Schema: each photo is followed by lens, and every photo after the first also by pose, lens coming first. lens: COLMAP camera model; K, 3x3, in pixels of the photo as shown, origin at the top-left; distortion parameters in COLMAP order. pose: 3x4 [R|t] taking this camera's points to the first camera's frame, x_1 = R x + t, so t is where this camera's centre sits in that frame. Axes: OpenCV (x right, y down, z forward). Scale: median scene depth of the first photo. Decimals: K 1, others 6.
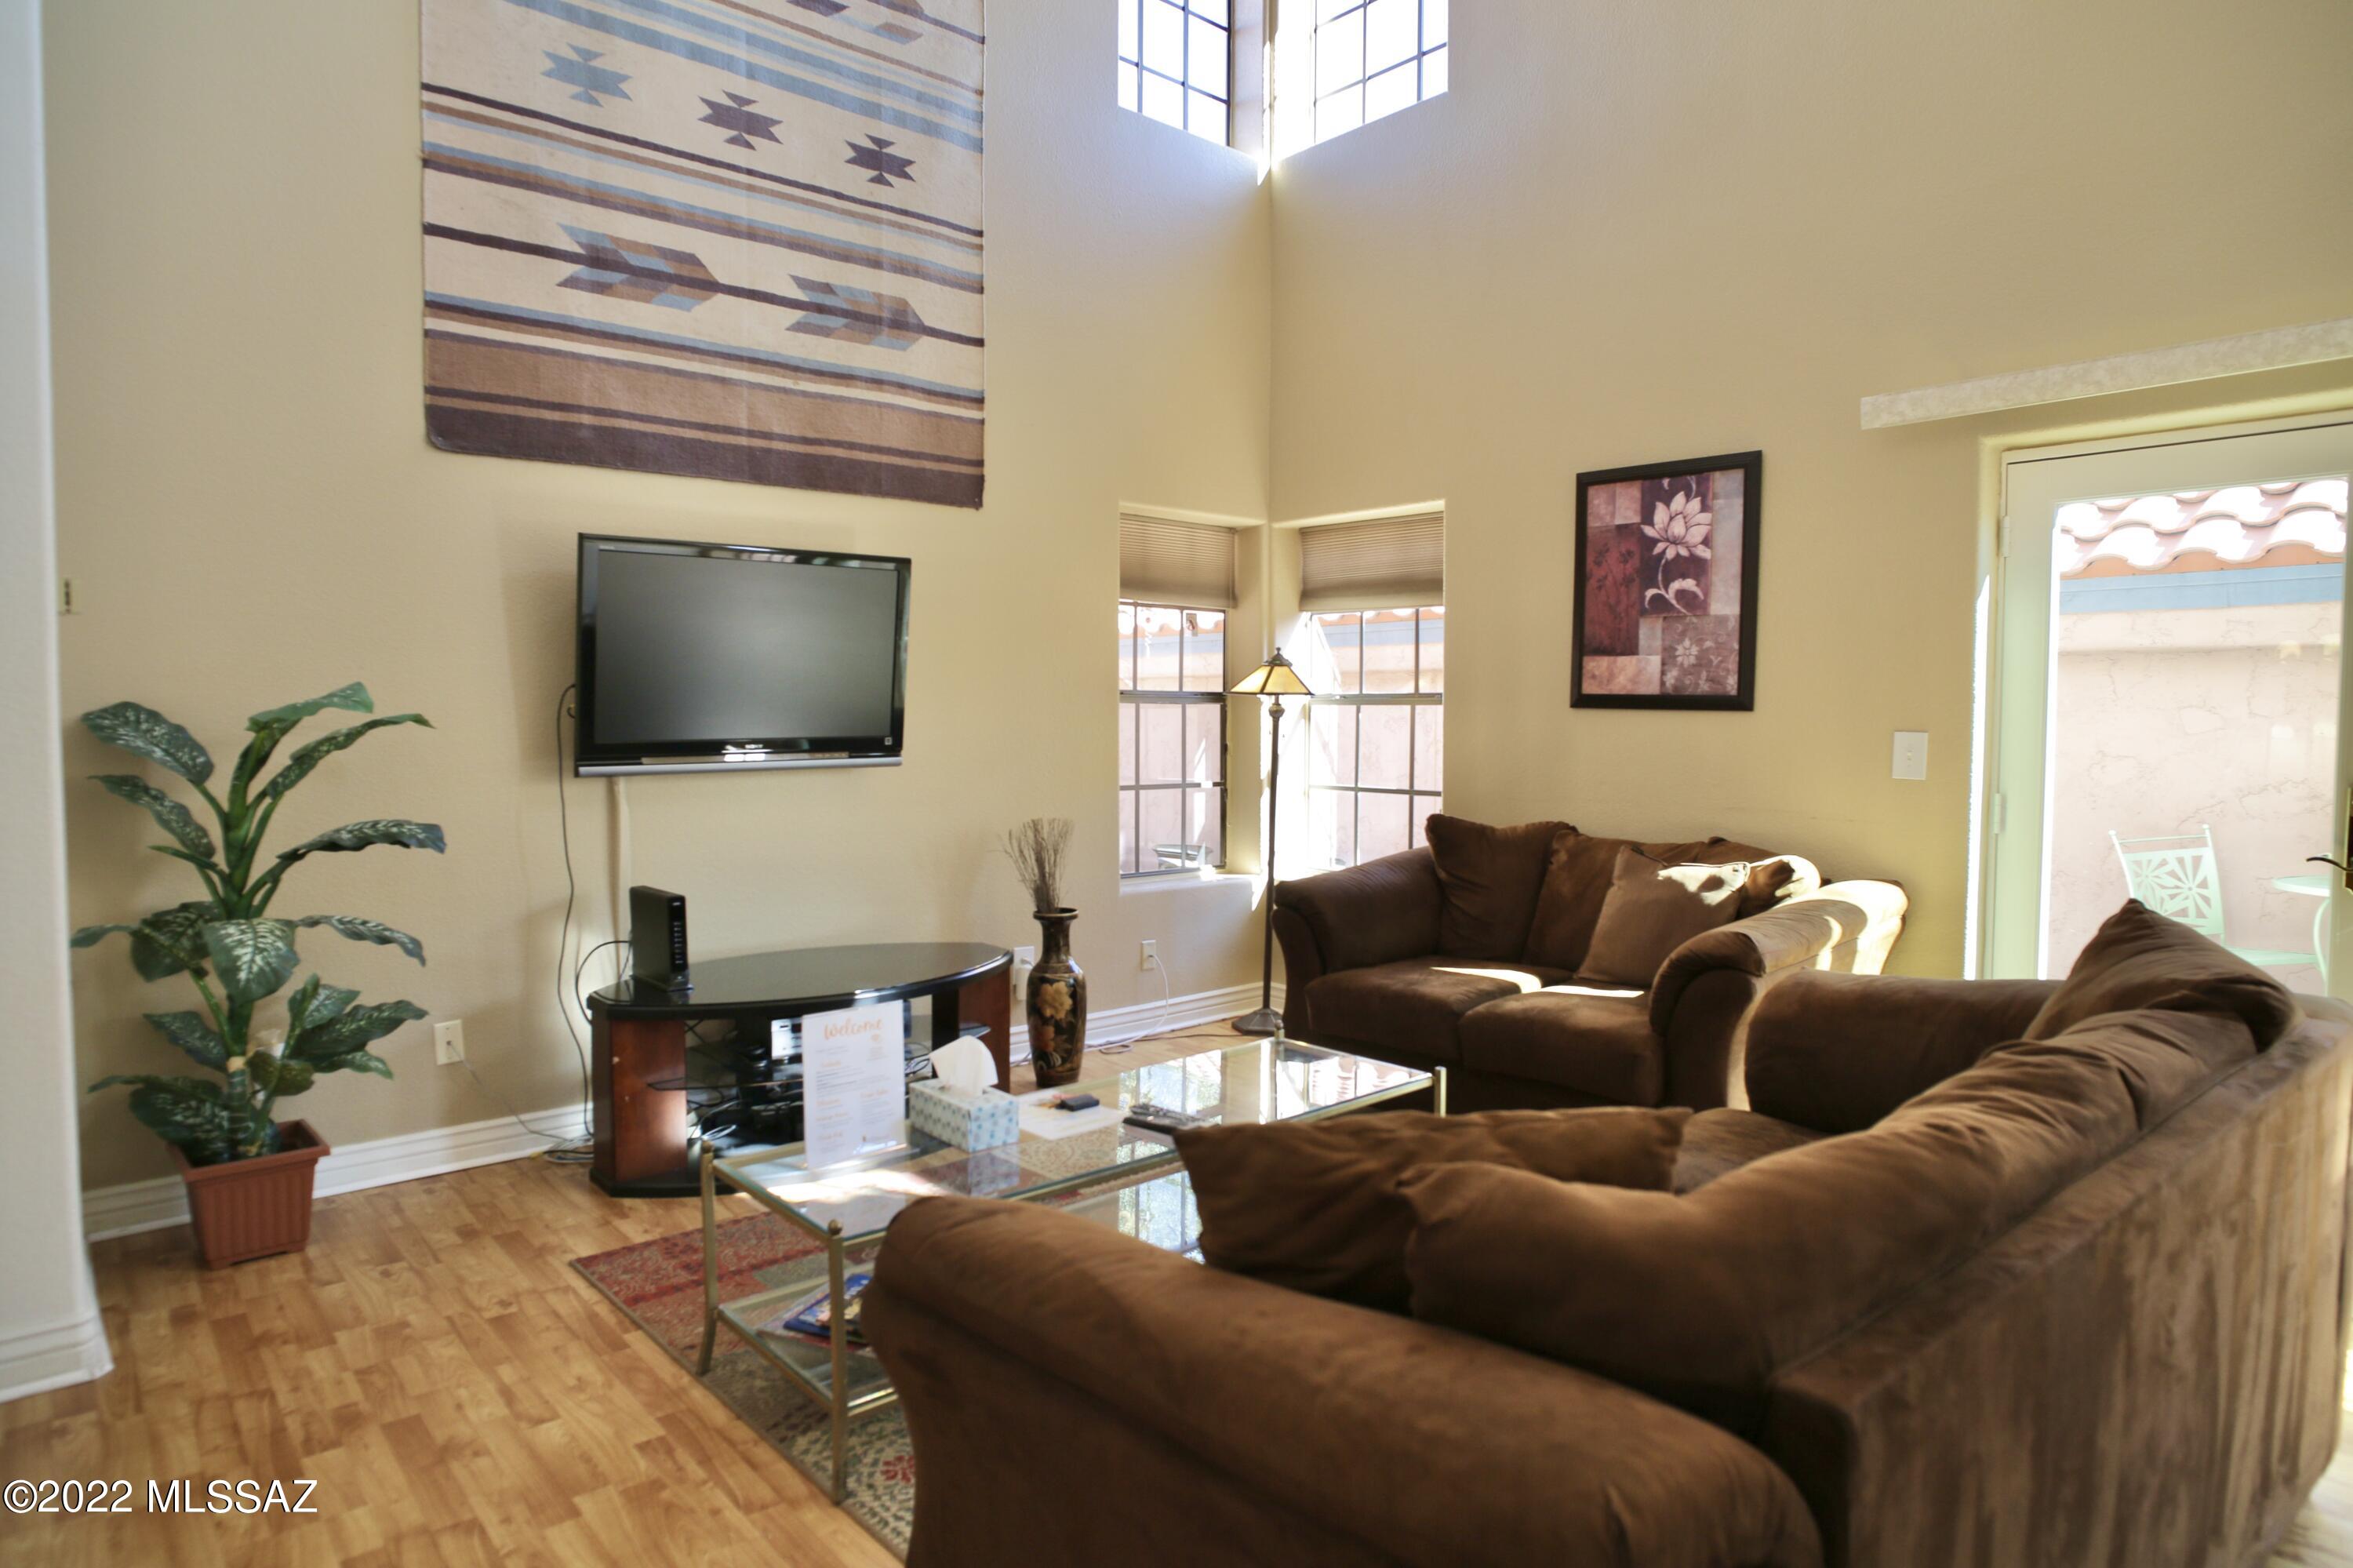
lens RADIAL K [[1351.3, 0, 1177.0], [0, 1351.3, 778.7], [0, 0, 1]] dist [-0.052265, 0.031950]
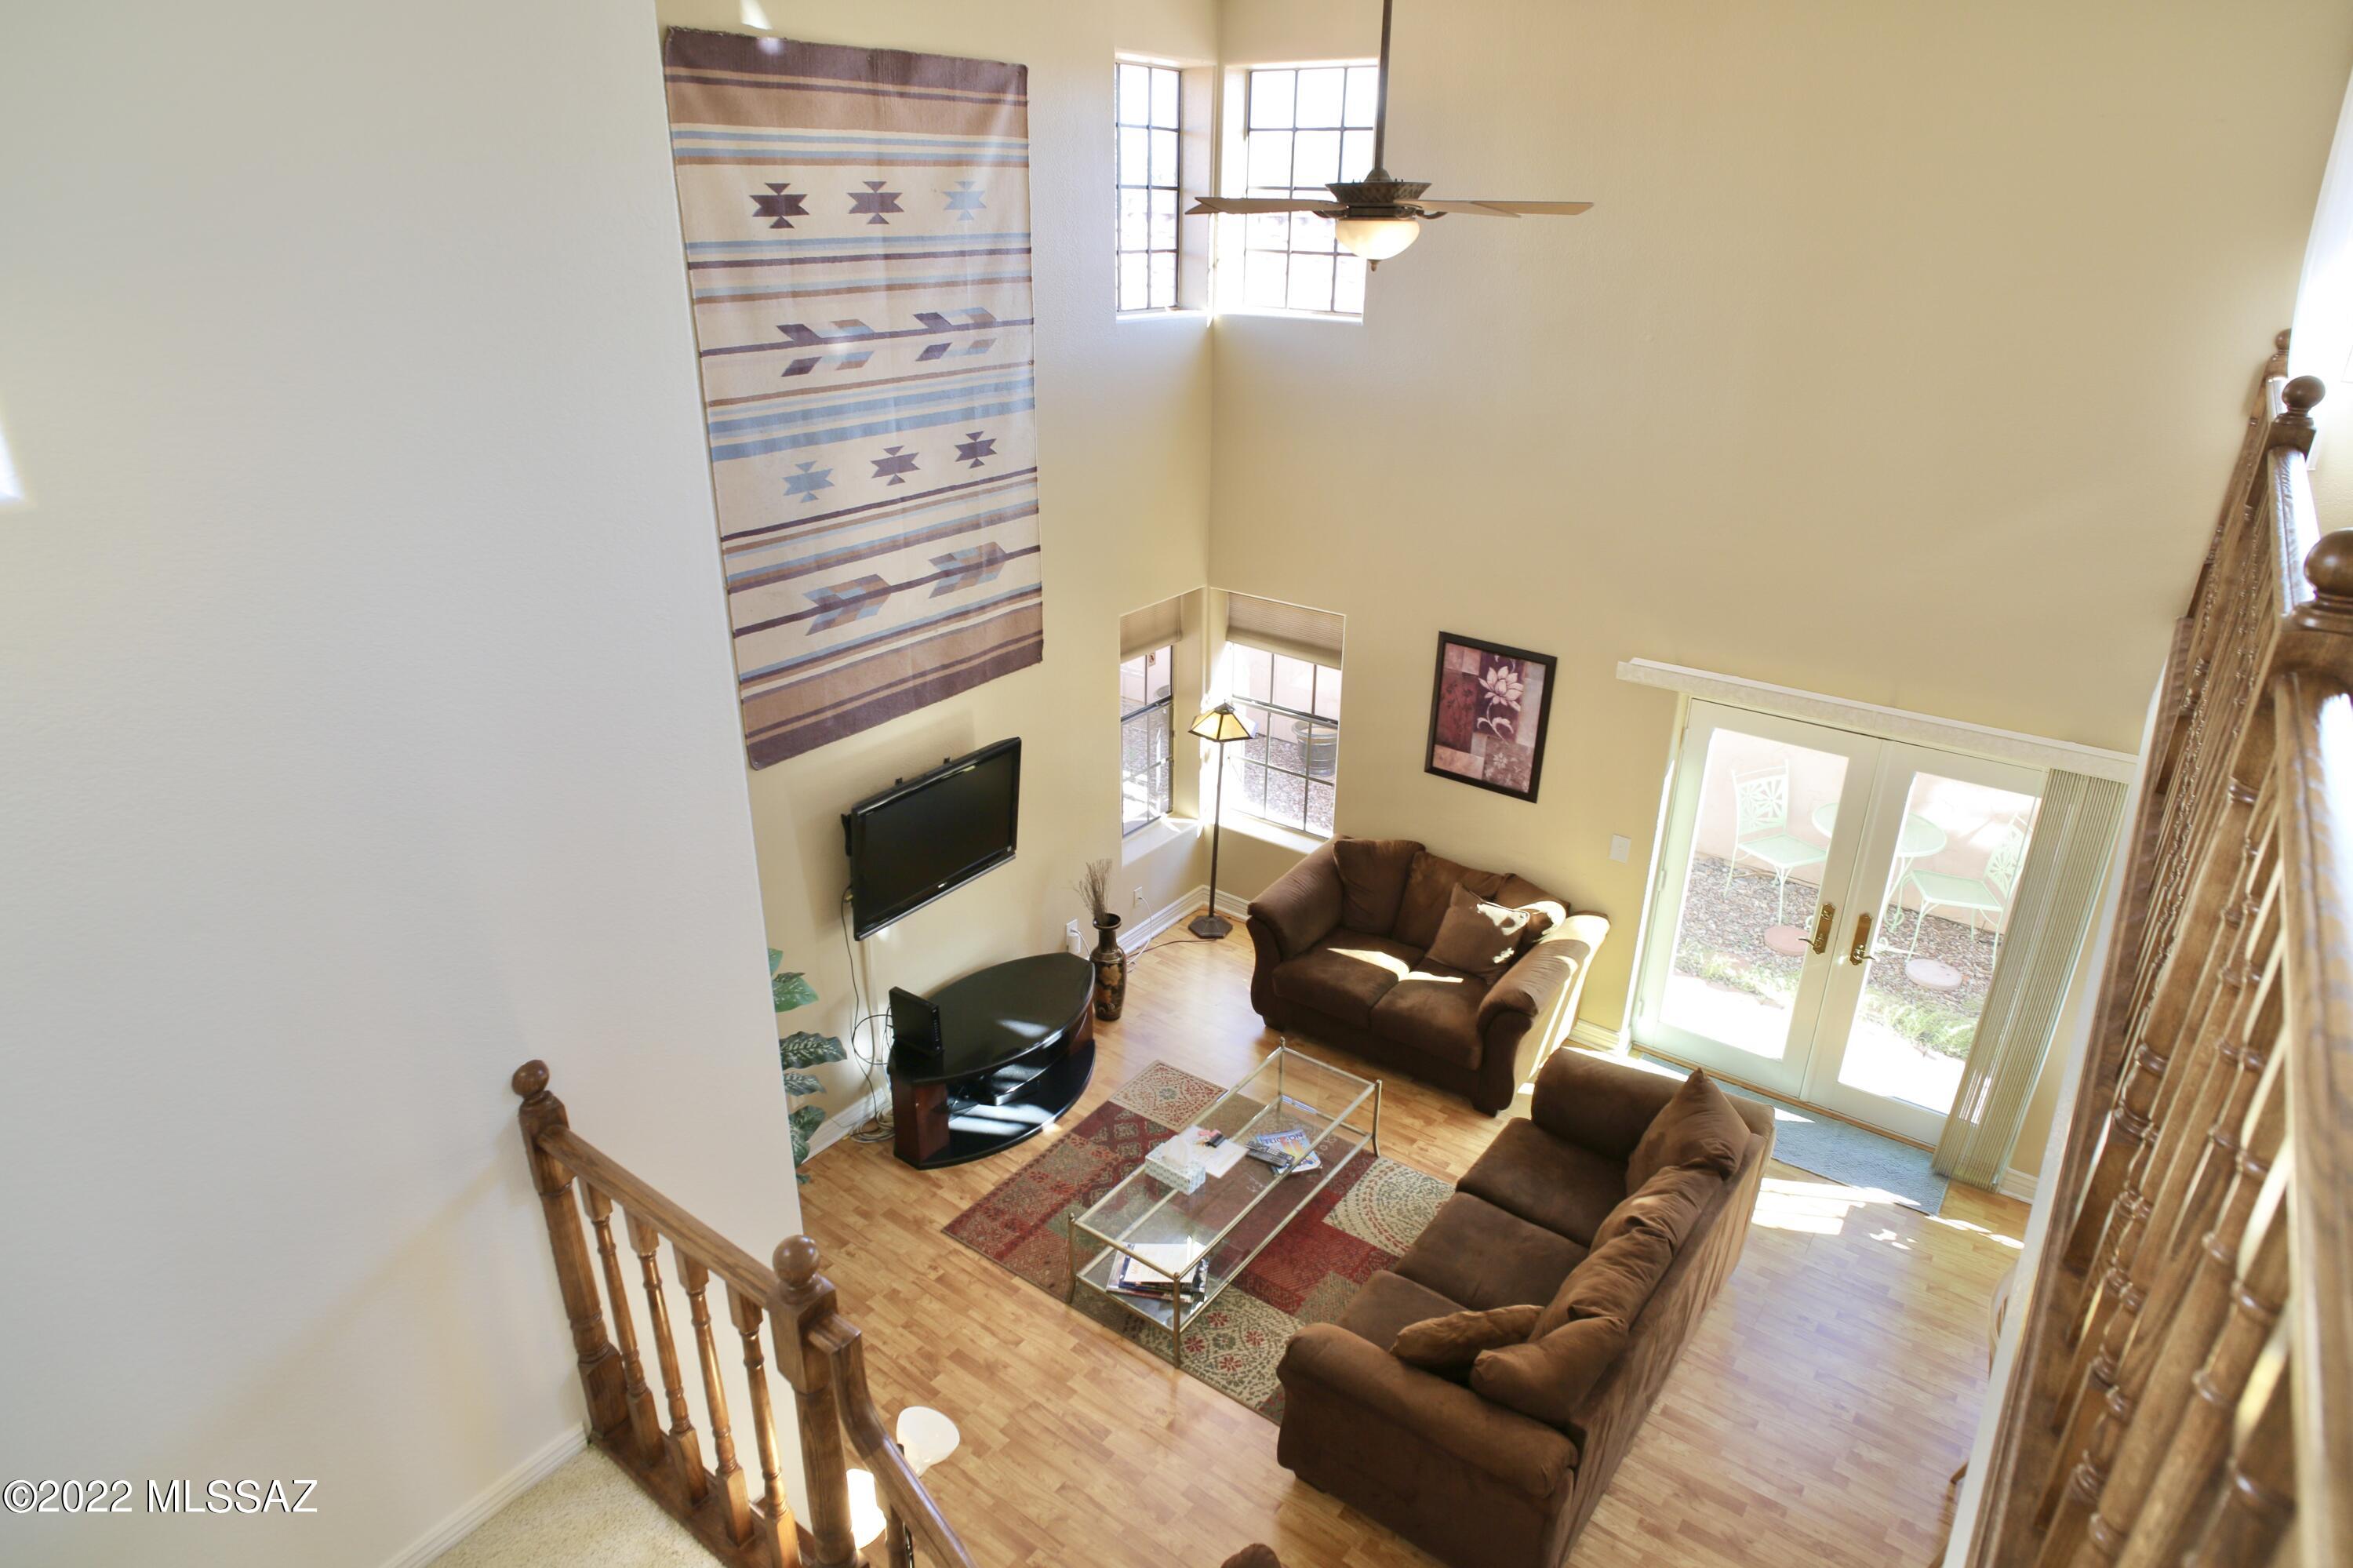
lens RADIAL K [[1351.3, 0, 1177.0], [0, 1351.3, 778.7], [0, 0, 1]] dist [-0.052265, 0.031950]
pose [[0.978413, -0.075618, 0.192327, -0.318729], [0.002205, 0.934417, 0.356175, -0.653784], [-0.206647, -0.348062, 0.914412, -0.420358]]
